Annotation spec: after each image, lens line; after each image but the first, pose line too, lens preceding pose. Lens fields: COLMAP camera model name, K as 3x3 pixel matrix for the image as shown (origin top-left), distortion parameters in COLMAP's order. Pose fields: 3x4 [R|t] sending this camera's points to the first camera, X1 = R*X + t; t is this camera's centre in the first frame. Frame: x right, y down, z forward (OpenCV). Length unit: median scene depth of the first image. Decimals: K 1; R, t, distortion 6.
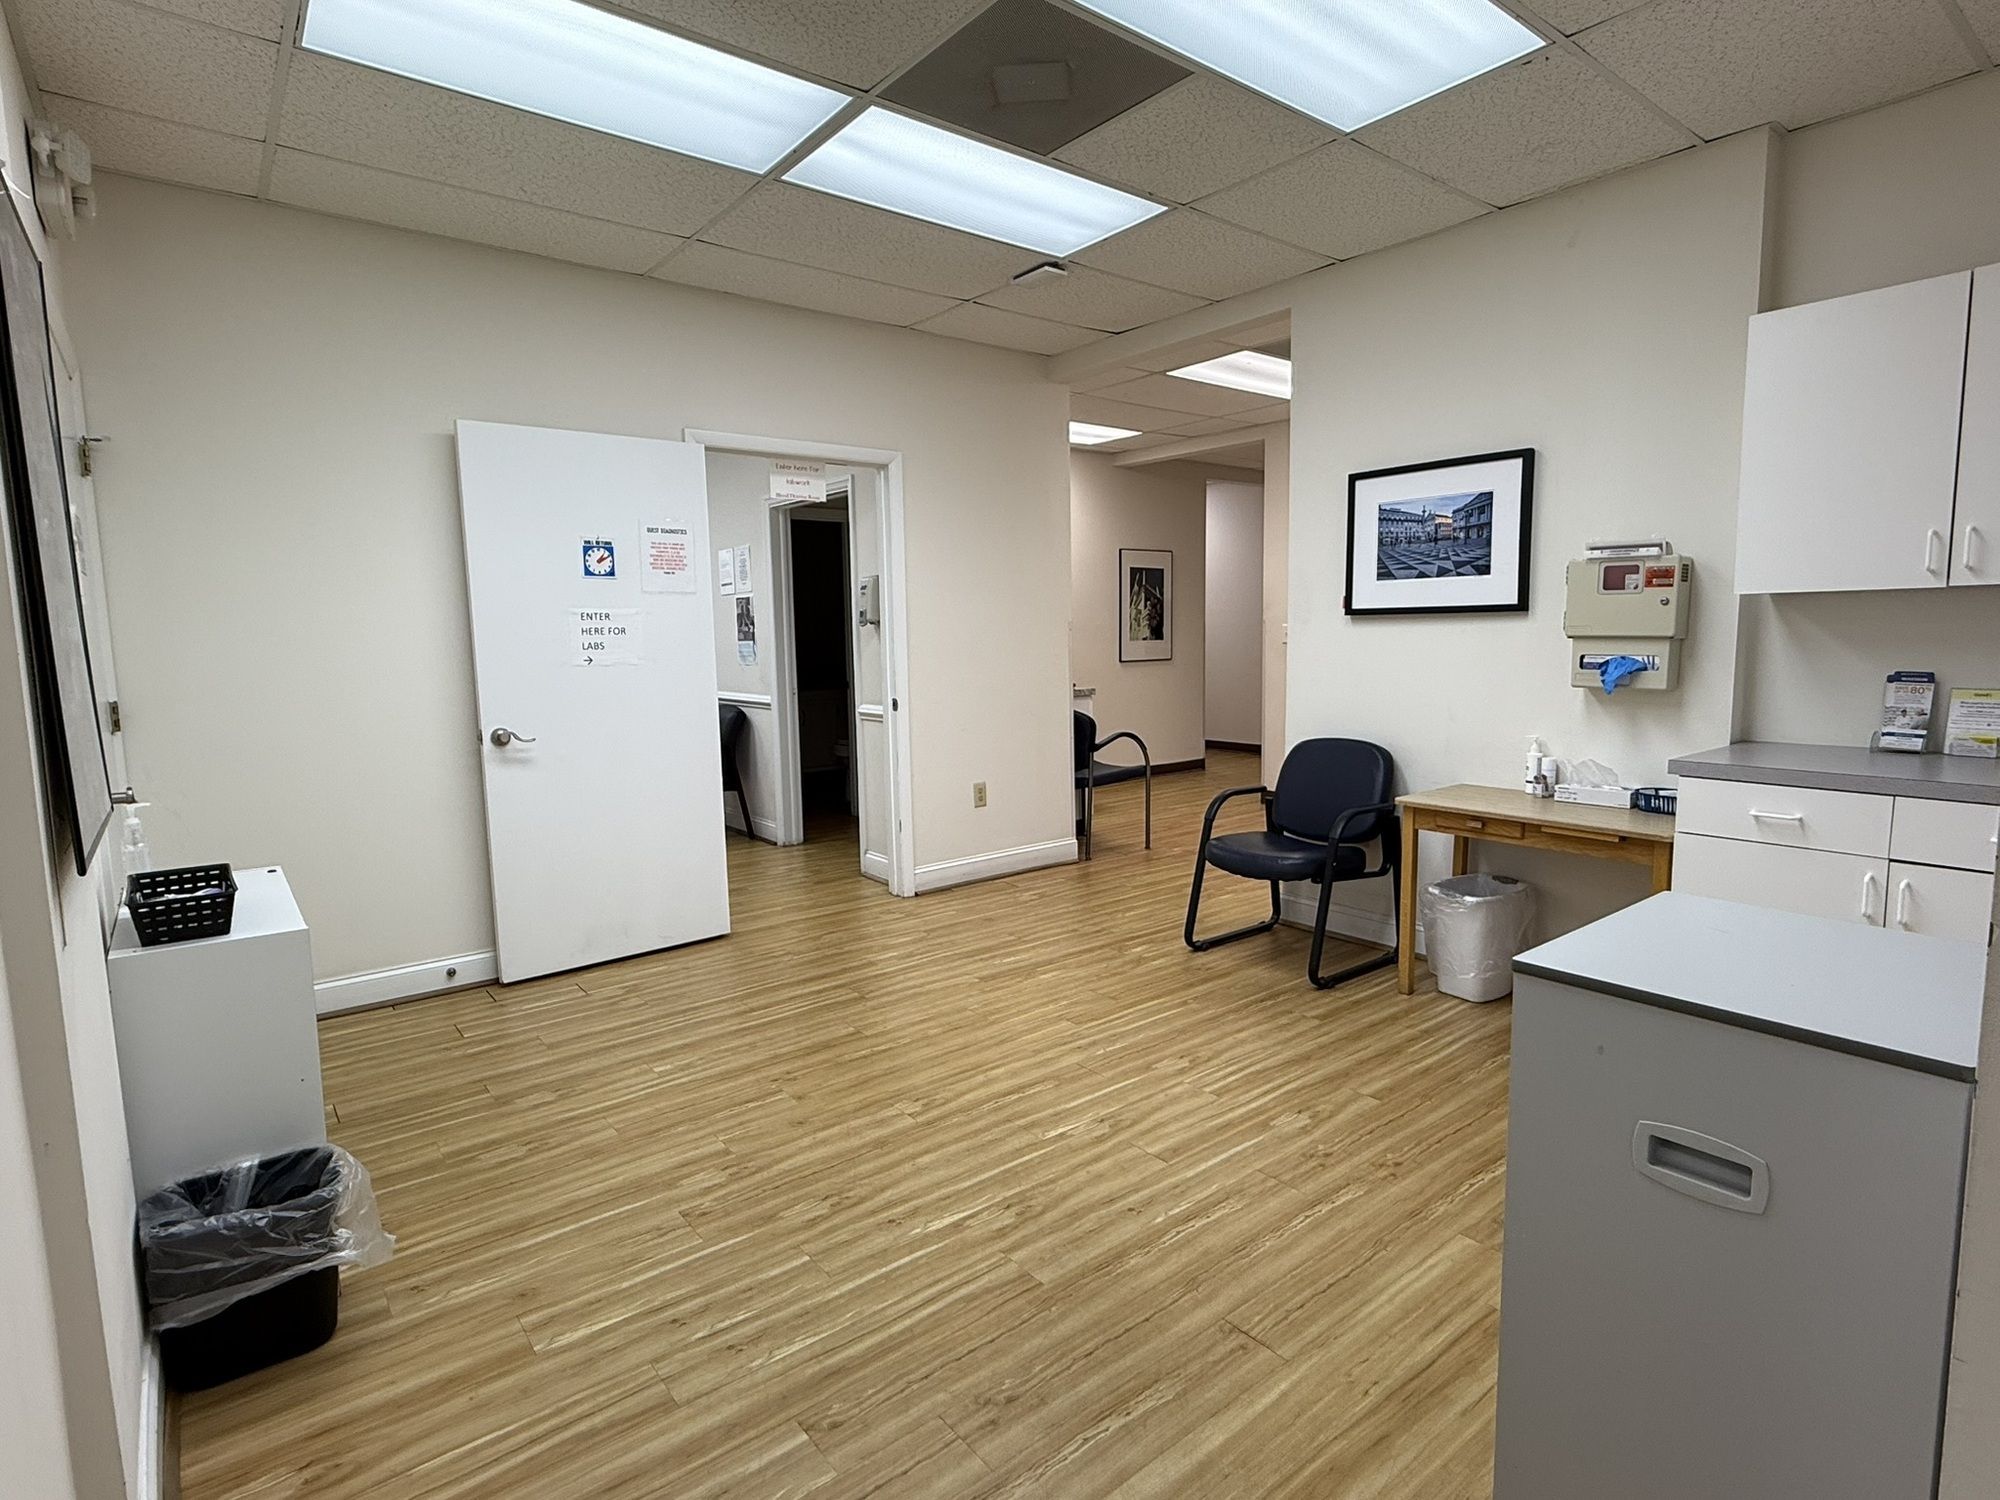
lens RADIAL K [[1031.5, 0, 996.7], [0, 1031.5, 745.1], [0, 0, 1]] dist [0.001458, -0.000626]
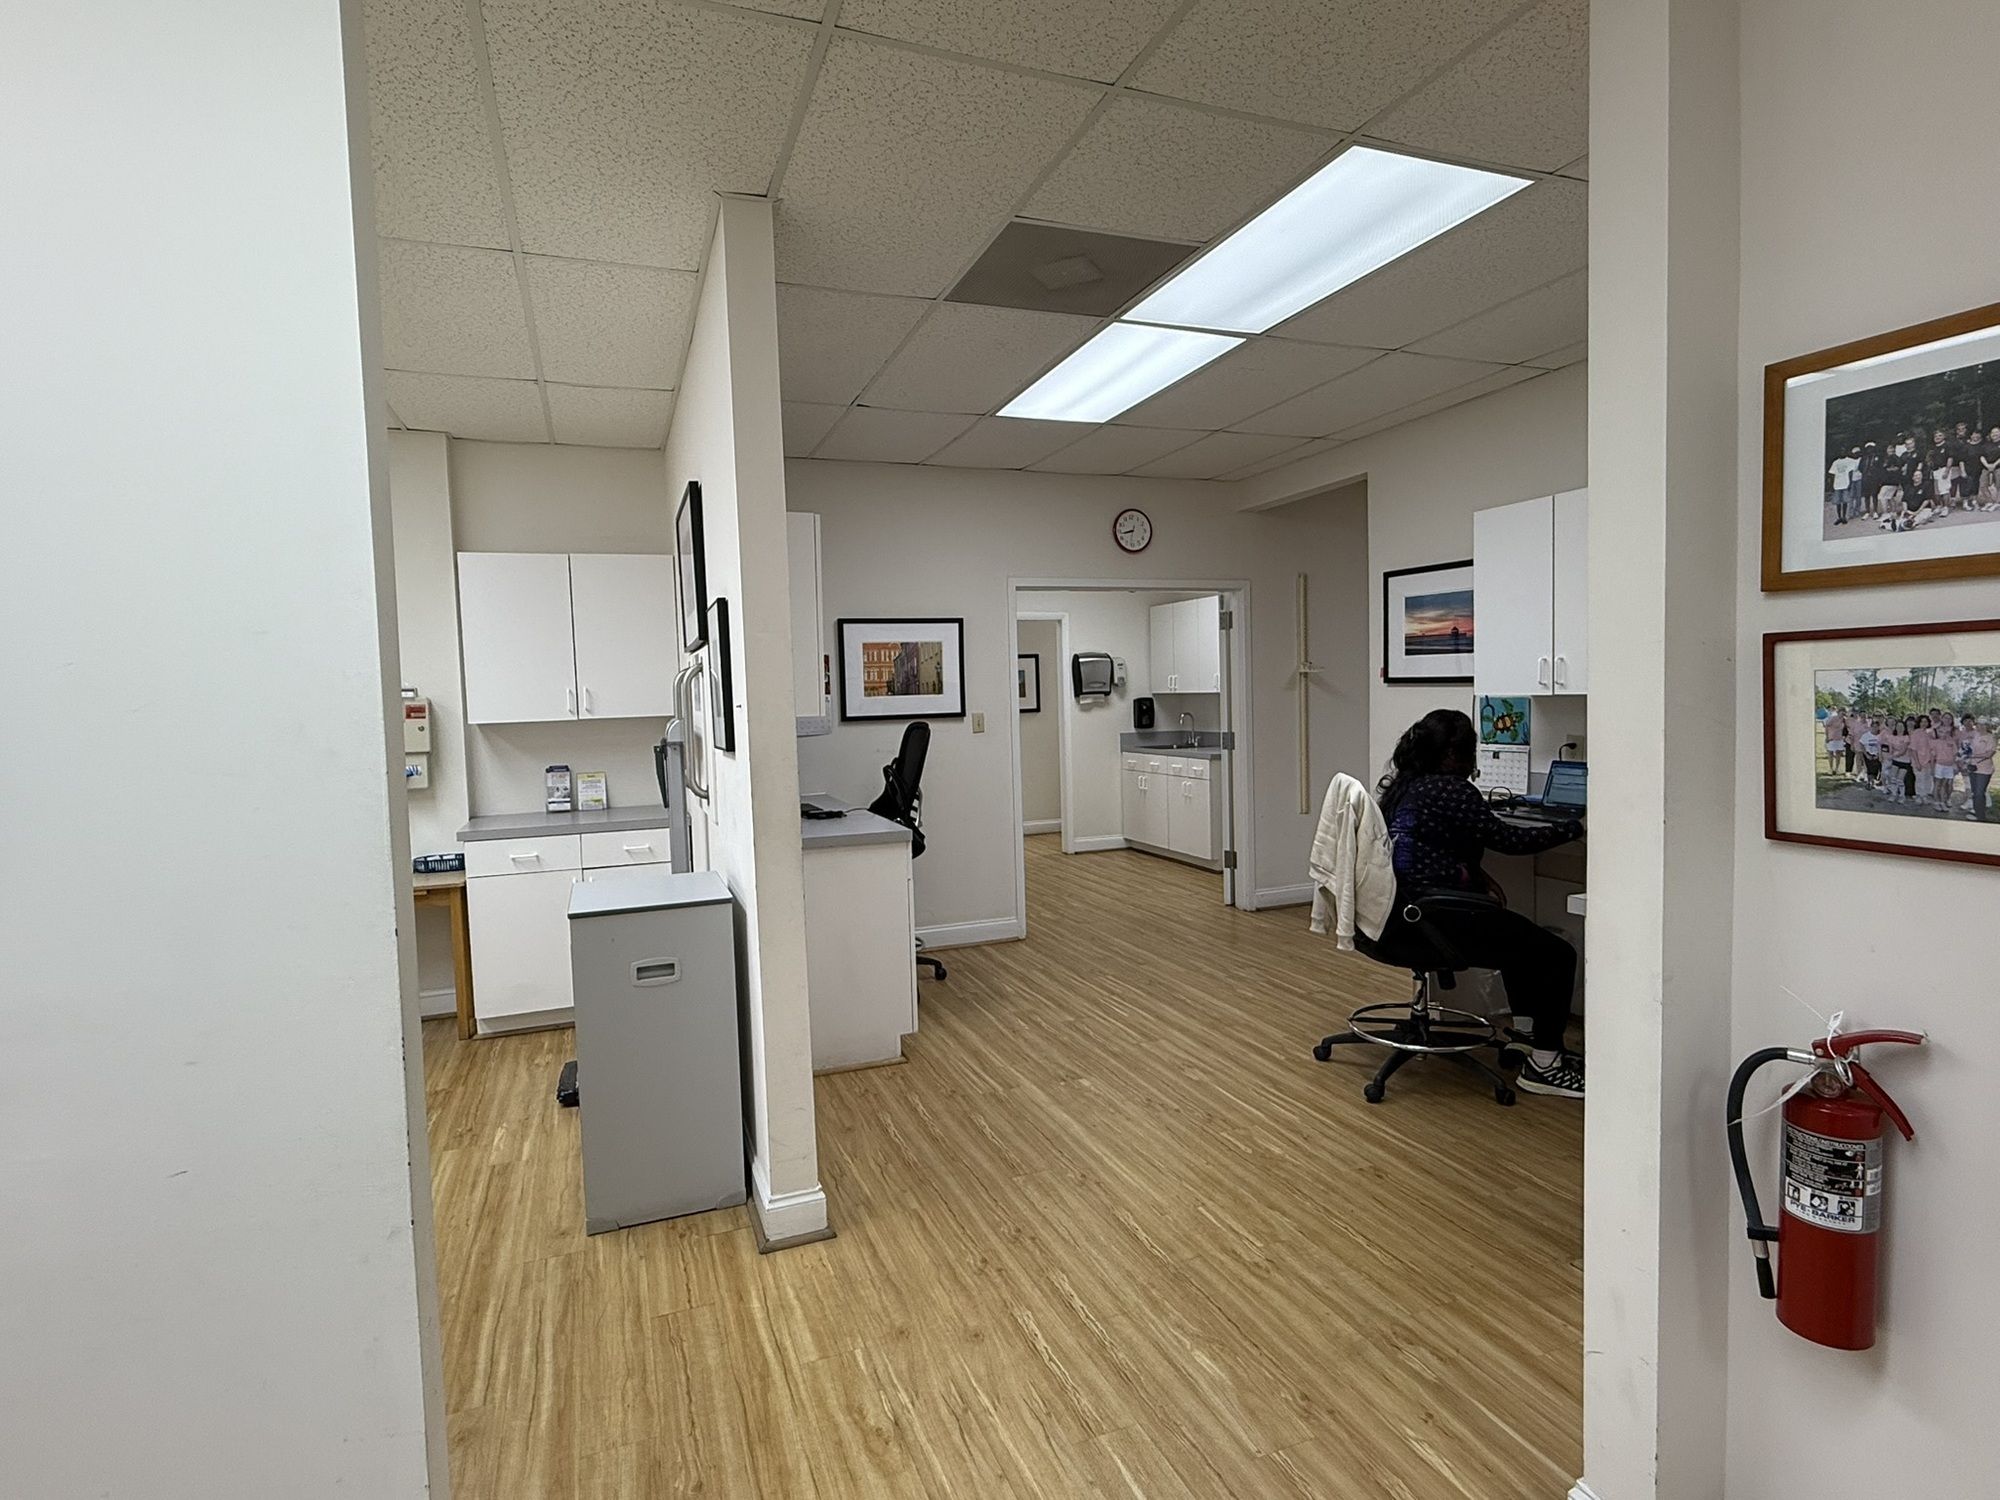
lens RADIAL K [[1031.5, 0, 999.1], [0, 1031.5, 752.1], [0, 0, 1]] dist [0.001458, -0.000626]
pose [[0.291060, -0.047563, 0.955522, -0.559784], [0.130532, 0.991398, 0.009588, -0.013279], [-0.947758, 0.121936, 0.294765, -0.225657]]
